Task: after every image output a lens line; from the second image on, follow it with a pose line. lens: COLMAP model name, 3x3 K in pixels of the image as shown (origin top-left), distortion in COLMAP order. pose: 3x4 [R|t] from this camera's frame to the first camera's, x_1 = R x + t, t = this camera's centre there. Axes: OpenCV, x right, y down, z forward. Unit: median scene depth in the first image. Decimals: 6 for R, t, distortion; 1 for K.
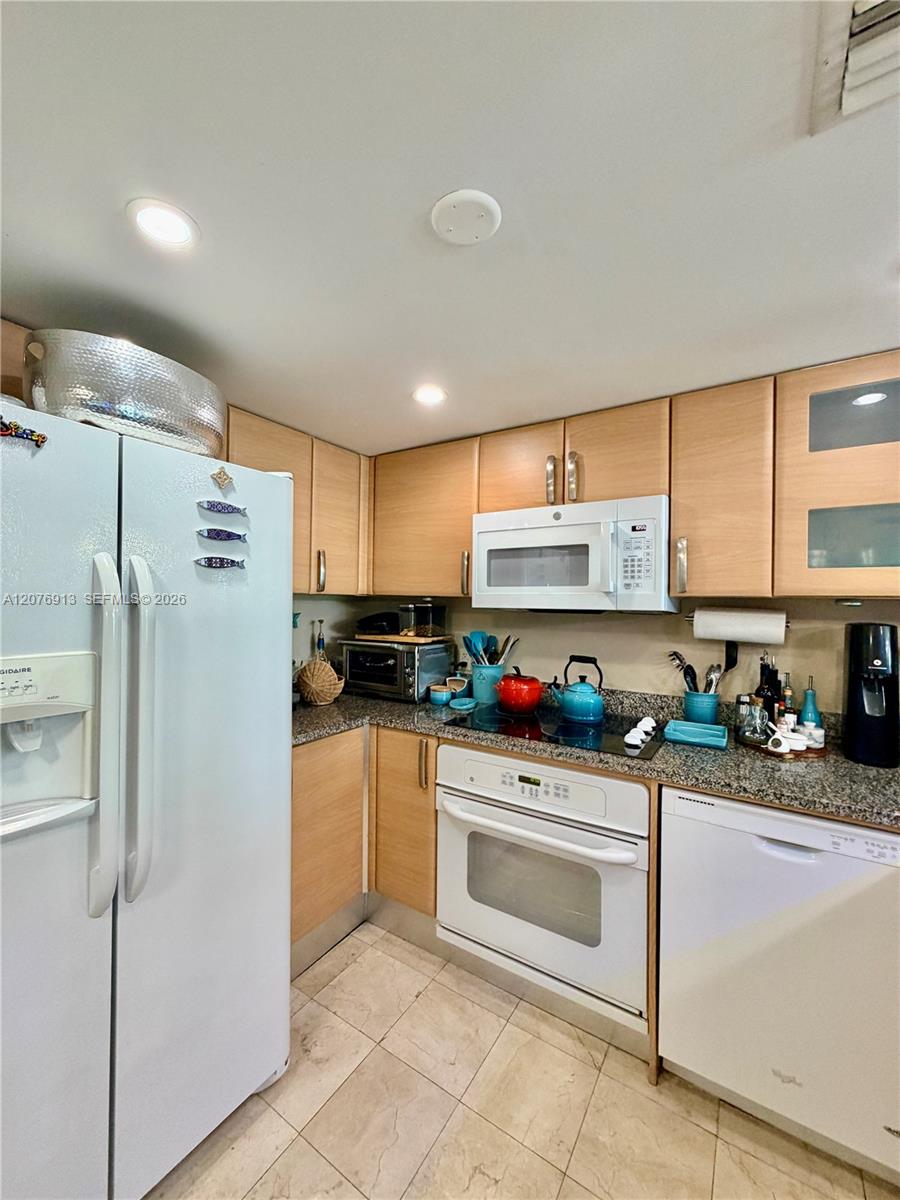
lens RADIAL K [[477.6, 0, 448.3], [0, 477.6, 599.1], [0, 0, 1]] dist [0.002174, 0.000070]
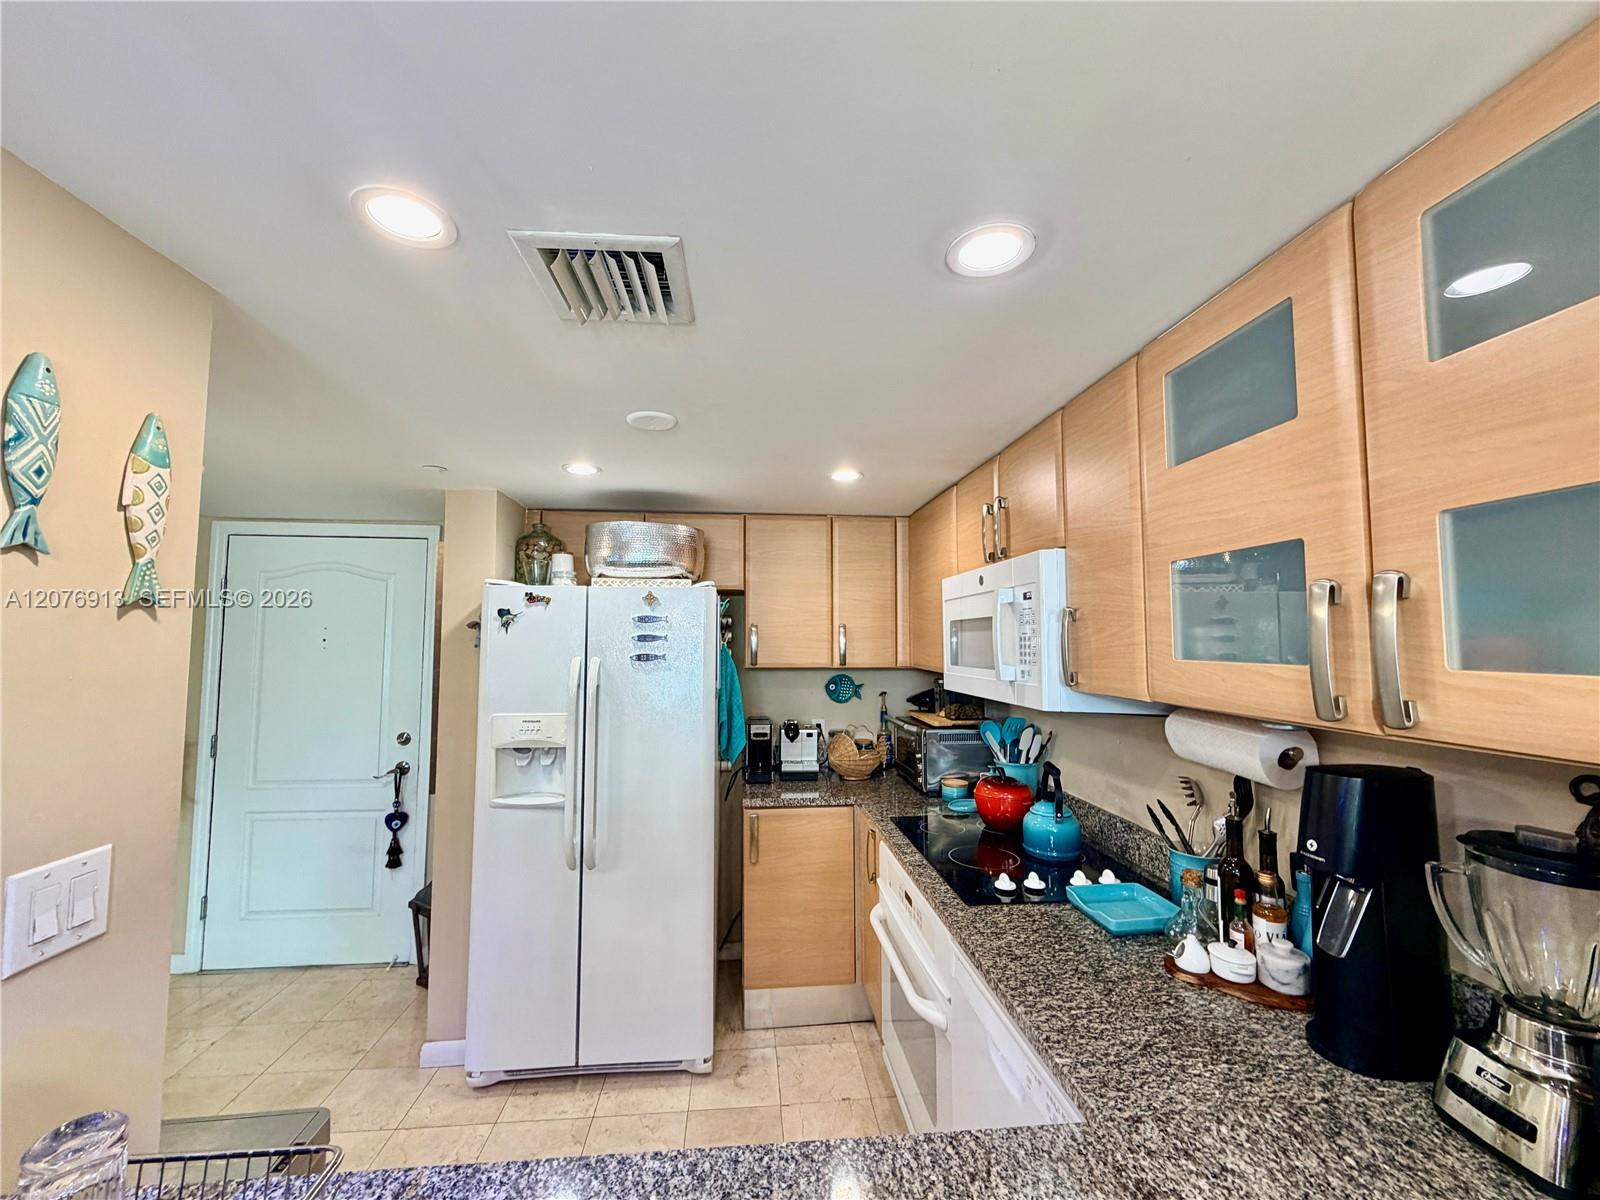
lens RADIAL K [[636.8, 0, 793.2], [0, 636.8, 602.6], [0, 0, 1]] dist [0.002174, 0.000070]
pose [[0.612242, -0.060034, -0.788388, 0.936132], [0.010713, 0.997652, -0.067649, -0.073502], [0.790598, 0.032972, 0.611448, 0.110119]]
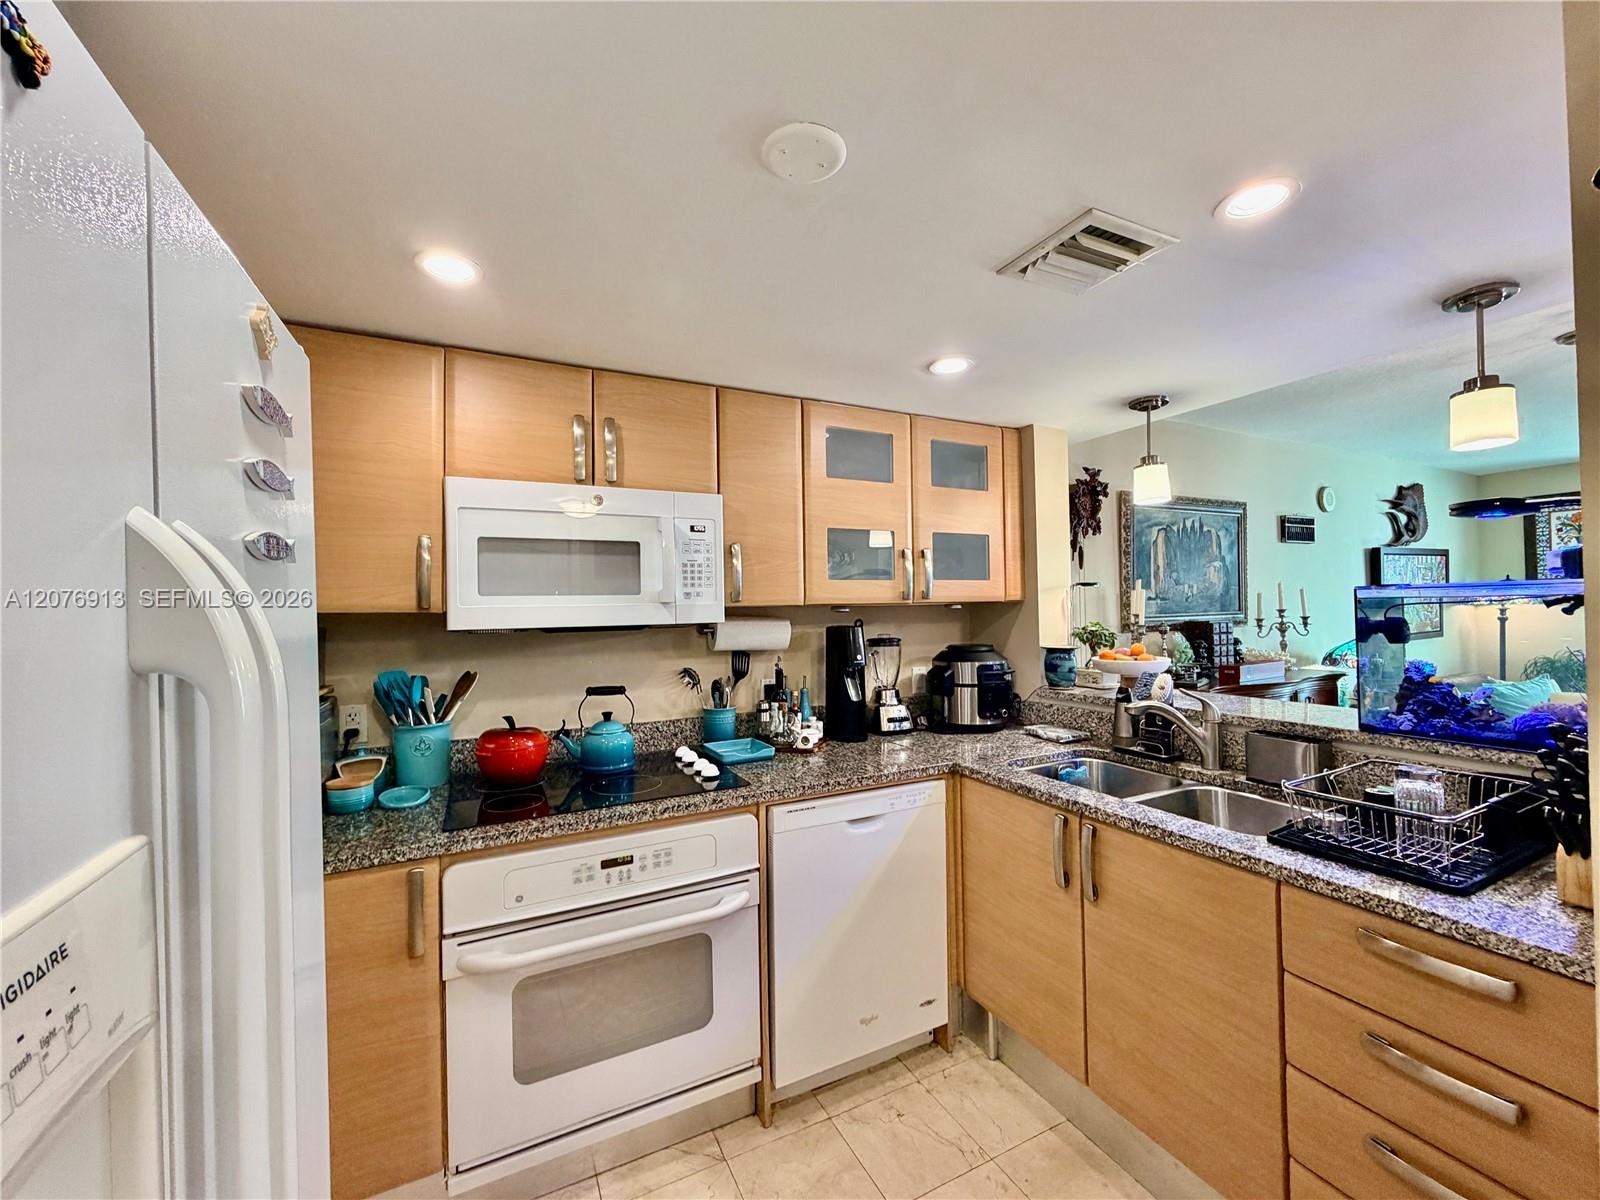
lens RADIAL K [[636.8, 0, 800.9], [0, 636.8, 603.5], [0, 0, 1]] dist [0.002174, 0.000070]
pose [[0.514164, -0.016680, 0.857530, -0.493933], [0.016305, 0.999820, 0.009672, -0.020087], [-0.857537, 0.009009, 0.514343, 0.242077]]
